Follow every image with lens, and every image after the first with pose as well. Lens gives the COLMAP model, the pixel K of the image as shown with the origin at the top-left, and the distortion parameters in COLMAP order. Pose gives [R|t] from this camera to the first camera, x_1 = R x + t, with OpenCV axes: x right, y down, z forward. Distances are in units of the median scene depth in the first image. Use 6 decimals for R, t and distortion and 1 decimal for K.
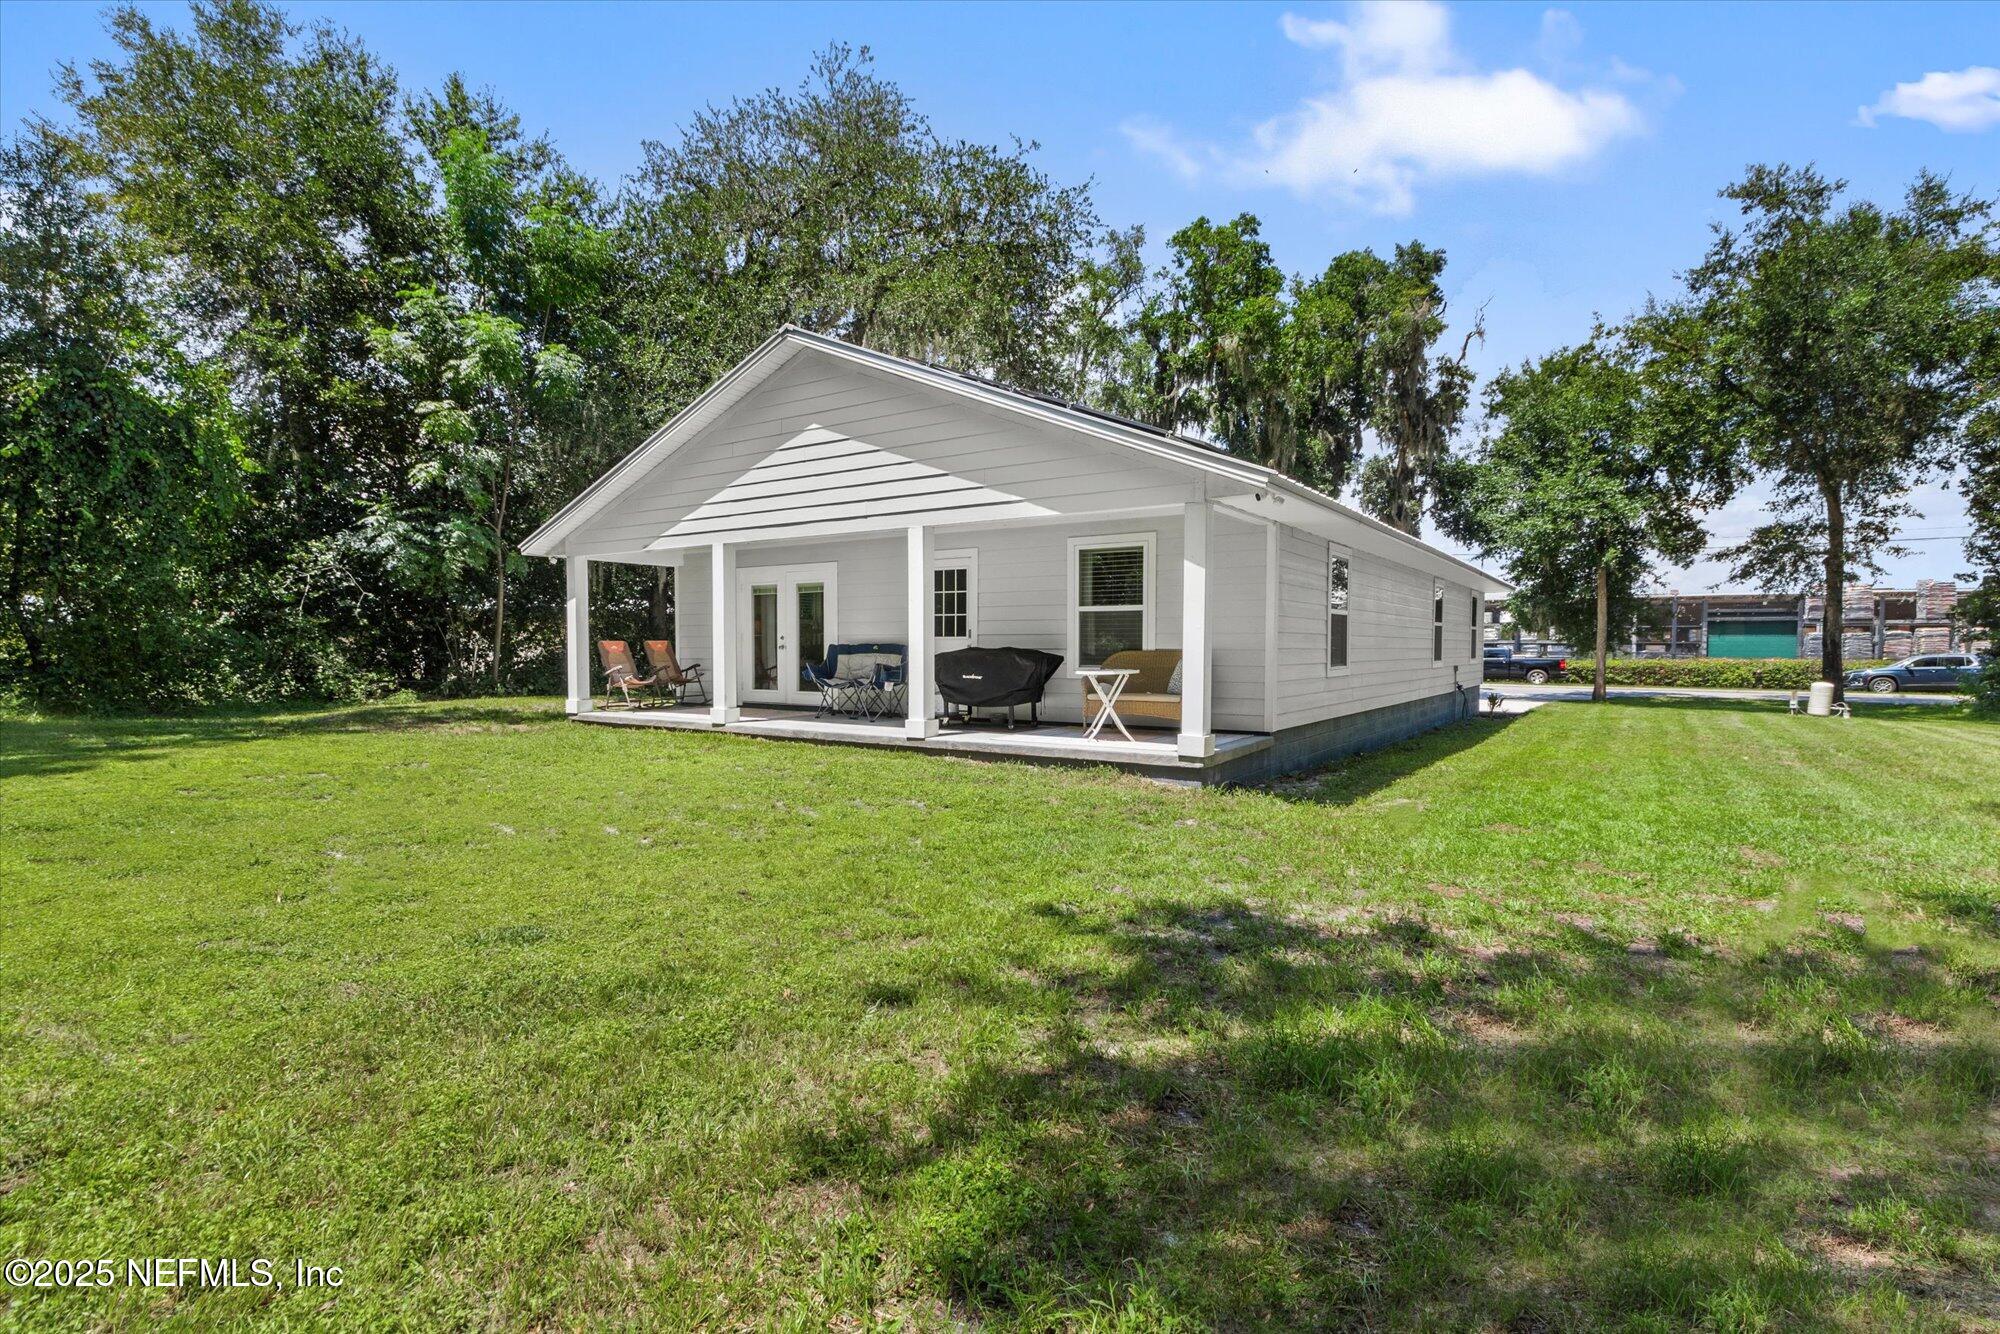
lens RADIAL K [[933.0, 0, 969.7], [0, 933.0, 659.4], [0, 0, 1]] dist [-0.000516, -0.000174]
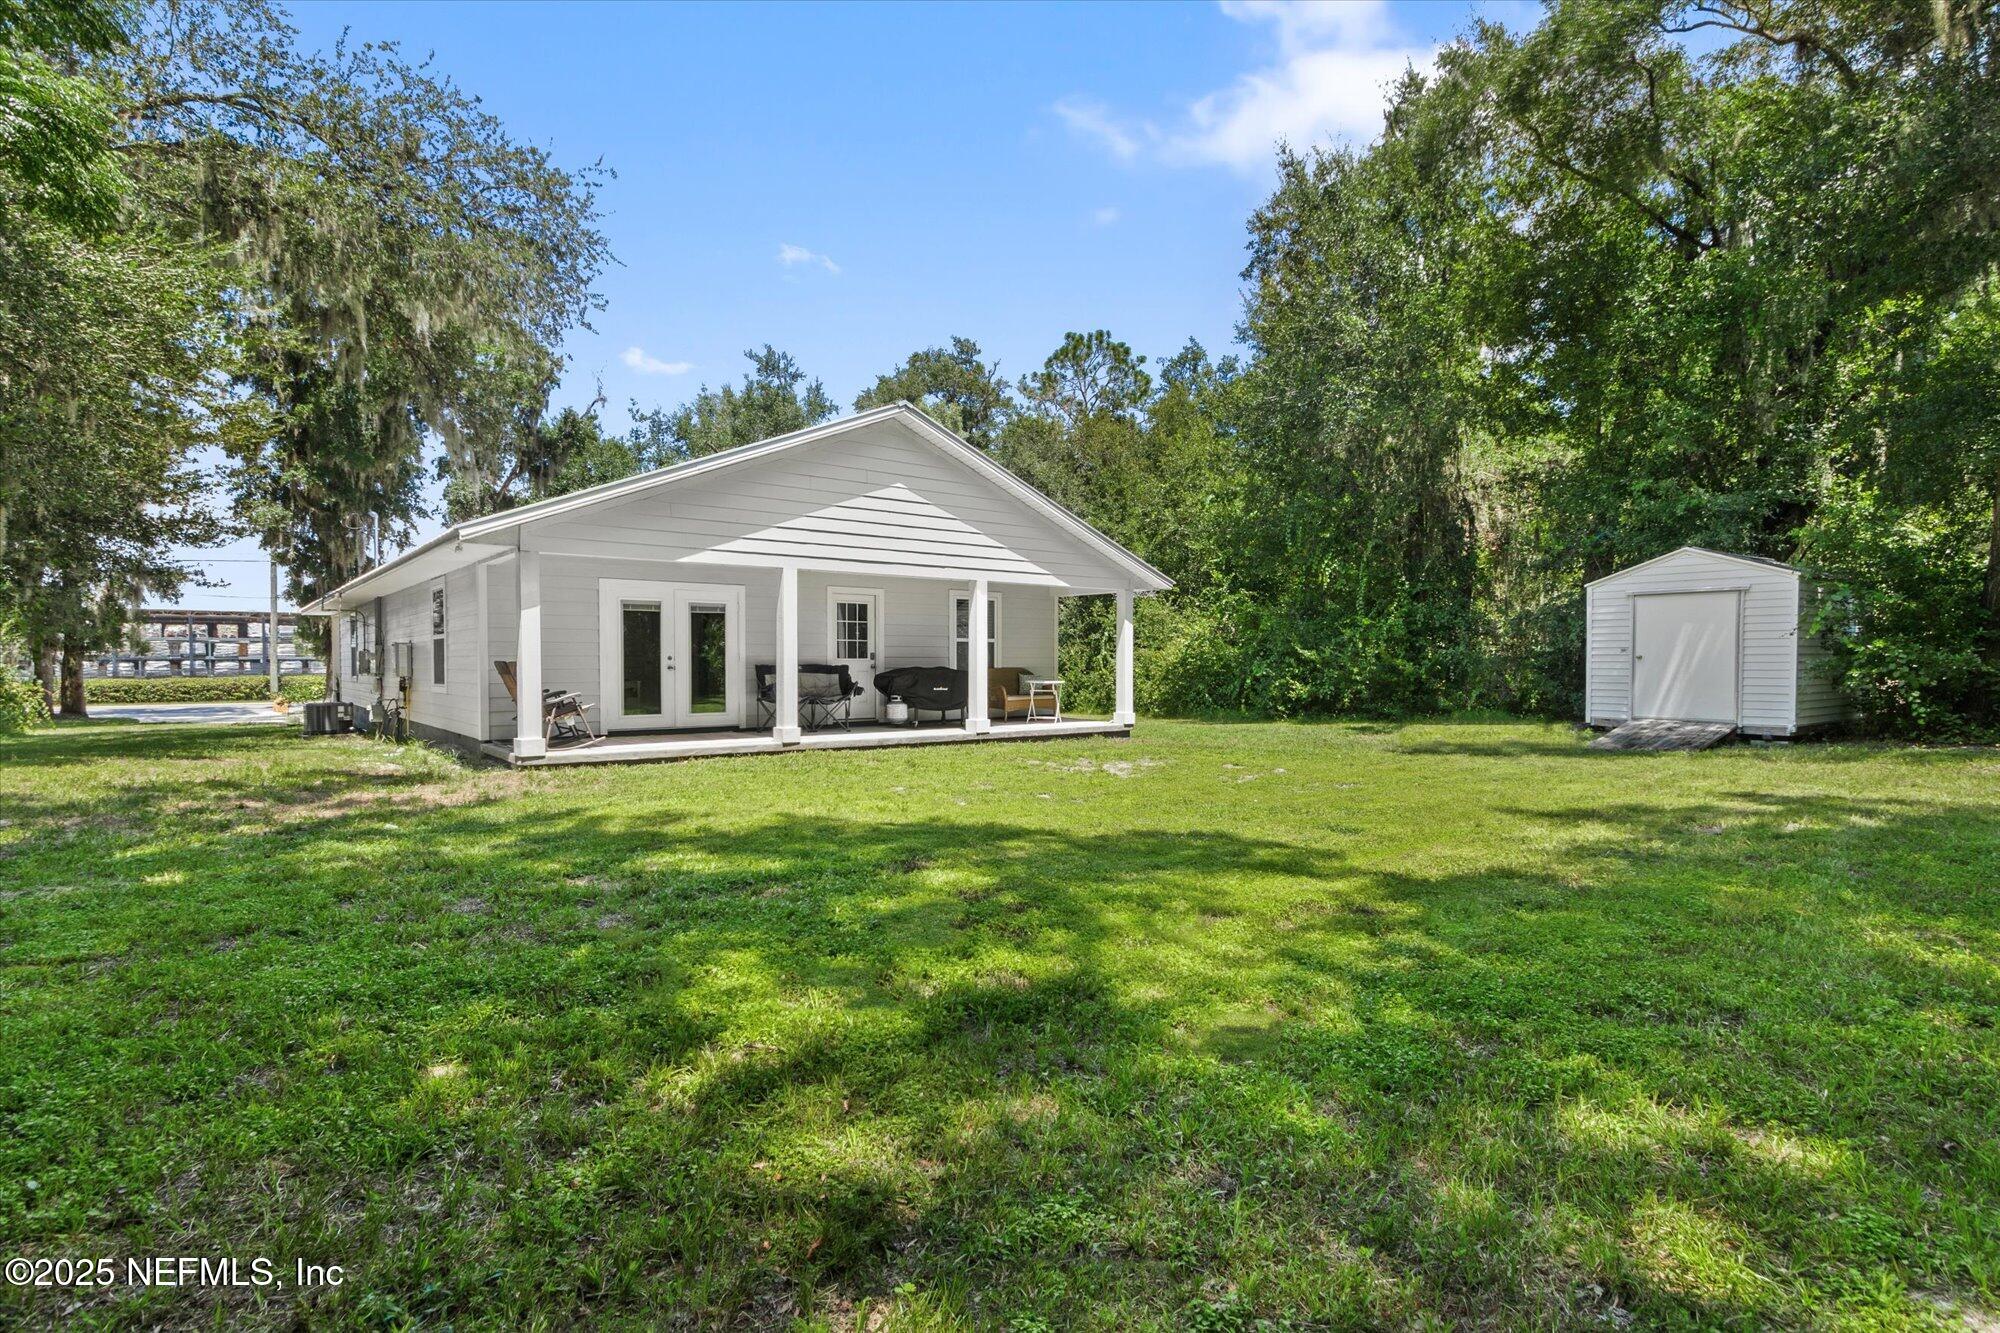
lens RADIAL K [[933.0, 0, 969.7], [0, 933.0, 658.9], [0, 0, 1]] dist [-0.000516, -0.000174]
pose [[0.353751, 0.001812, 0.935338, -1.116740], [0.015336, 0.999852, -0.007737, -0.011868], [-0.935214, 0.017081, 0.353671, 0.430700]]
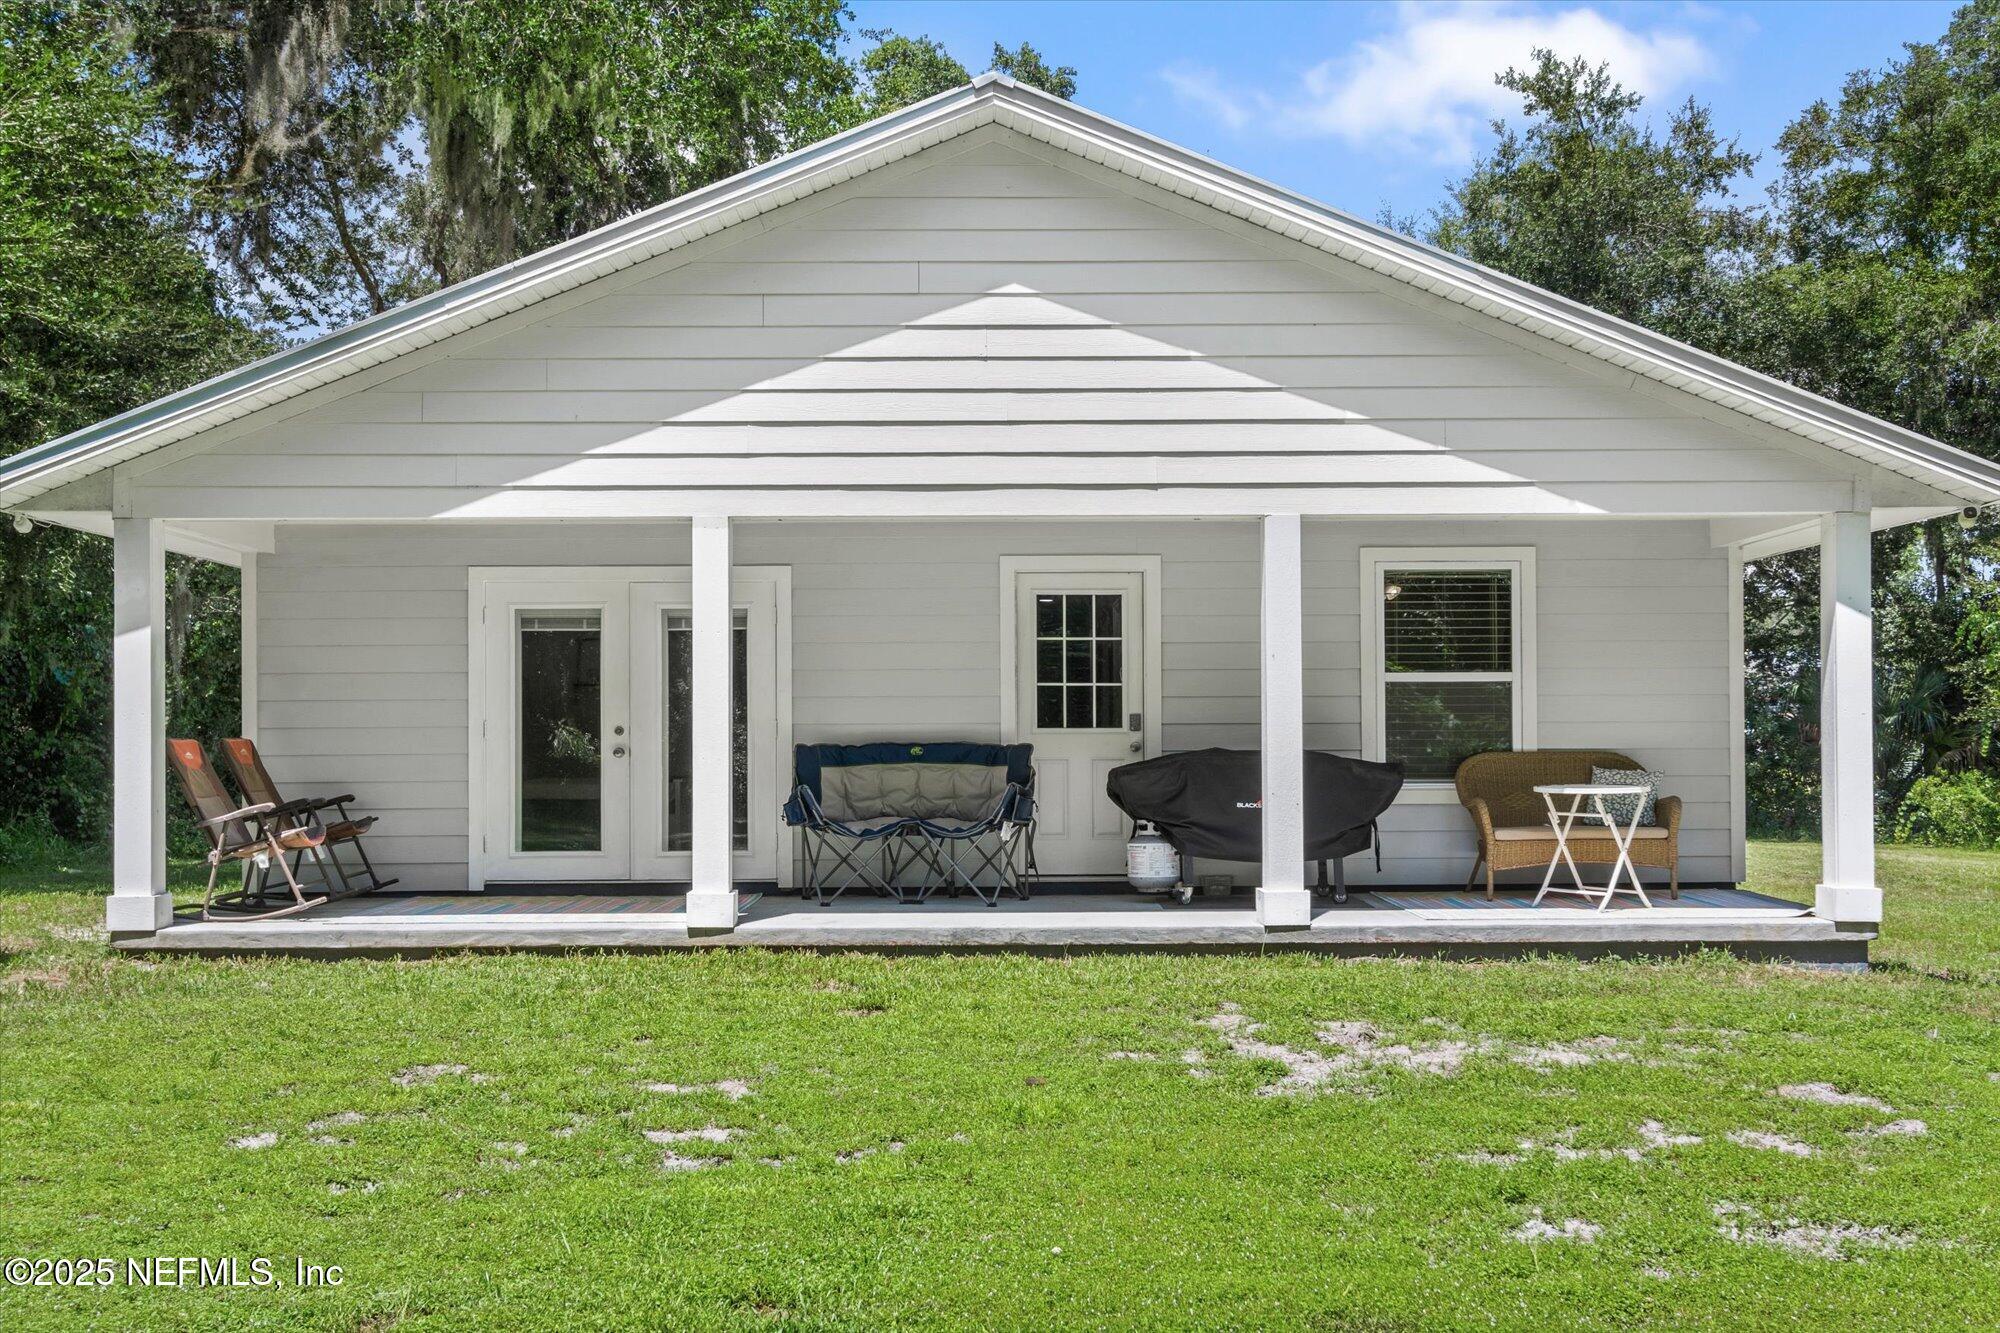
lens RADIAL K [[1863.3, 0, 1001.3], [0, 1863.3, 710.1], [0, 0, 1]] dist [0.003476, -0.002288]
pose [[0.832392, 0.003859, 0.554173, -0.618344], [0.014022, 0.999509, -0.028022, -0.006495], [-0.554009, 0.031096, 0.831929, 0.191606]]
